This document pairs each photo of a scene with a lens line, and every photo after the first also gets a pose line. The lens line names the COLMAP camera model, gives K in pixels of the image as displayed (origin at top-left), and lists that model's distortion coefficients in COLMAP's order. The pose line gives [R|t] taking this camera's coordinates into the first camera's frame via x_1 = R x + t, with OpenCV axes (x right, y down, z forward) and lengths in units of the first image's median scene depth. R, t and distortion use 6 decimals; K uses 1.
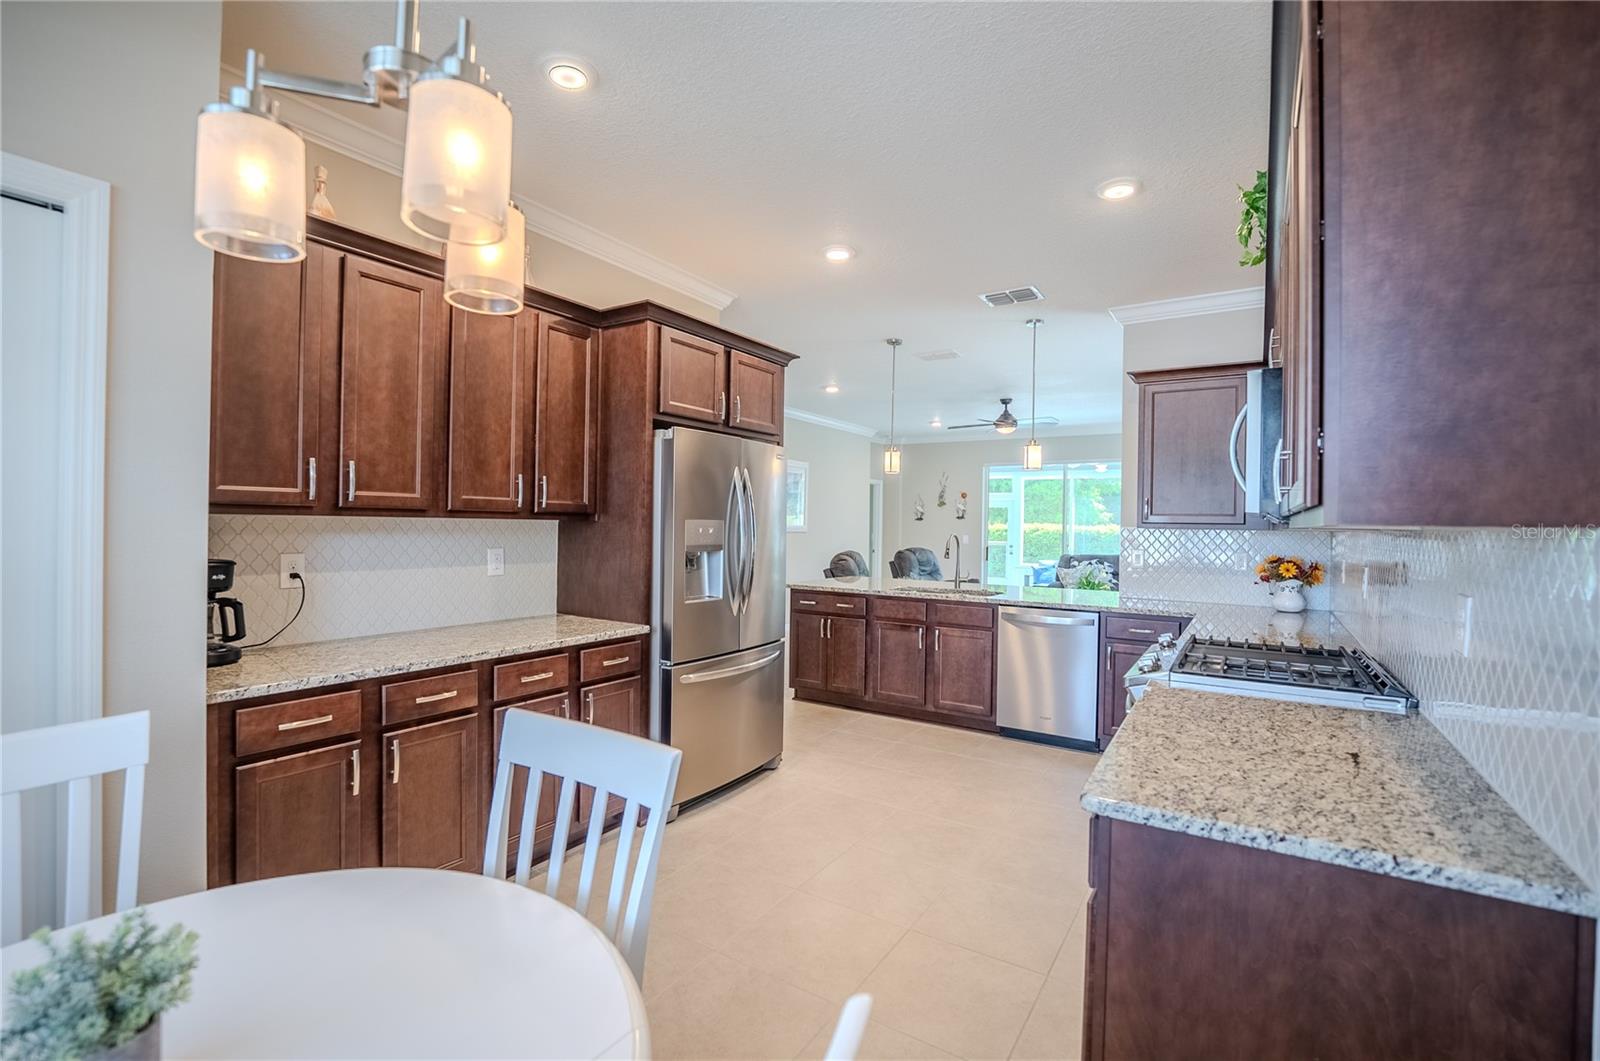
lens RADIAL K [[667.5, 0, 798.9], [0, 667.5, 529.7], [0, 0, 1]] dist [-0.024916, 0.002062]
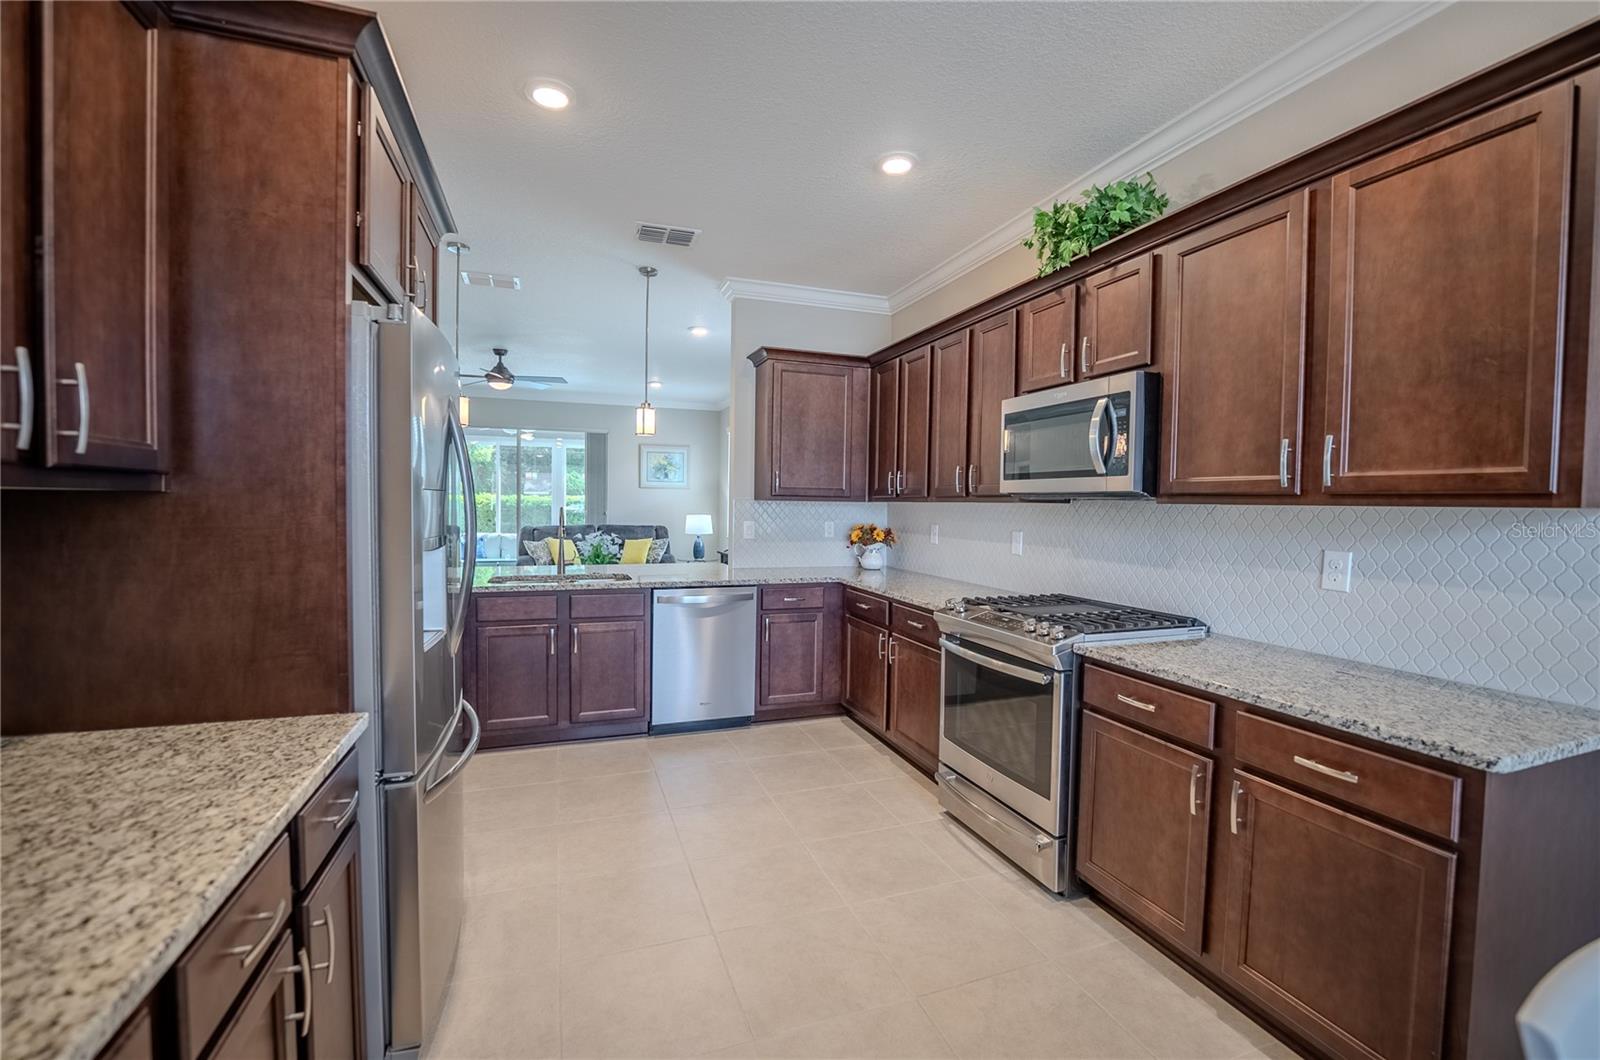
lens RADIAL K [[667.5, 0, 798.7], [0, 667.5, 524.6], [0, 0, 1]] dist [-0.024916, 0.002062]
pose [[0.613951, -0.031988, 0.788695, -0.268703], [0.000759, 0.999202, 0.039934, -0.005822], [-0.789343, -0.023919, 0.613486, 0.310655]]
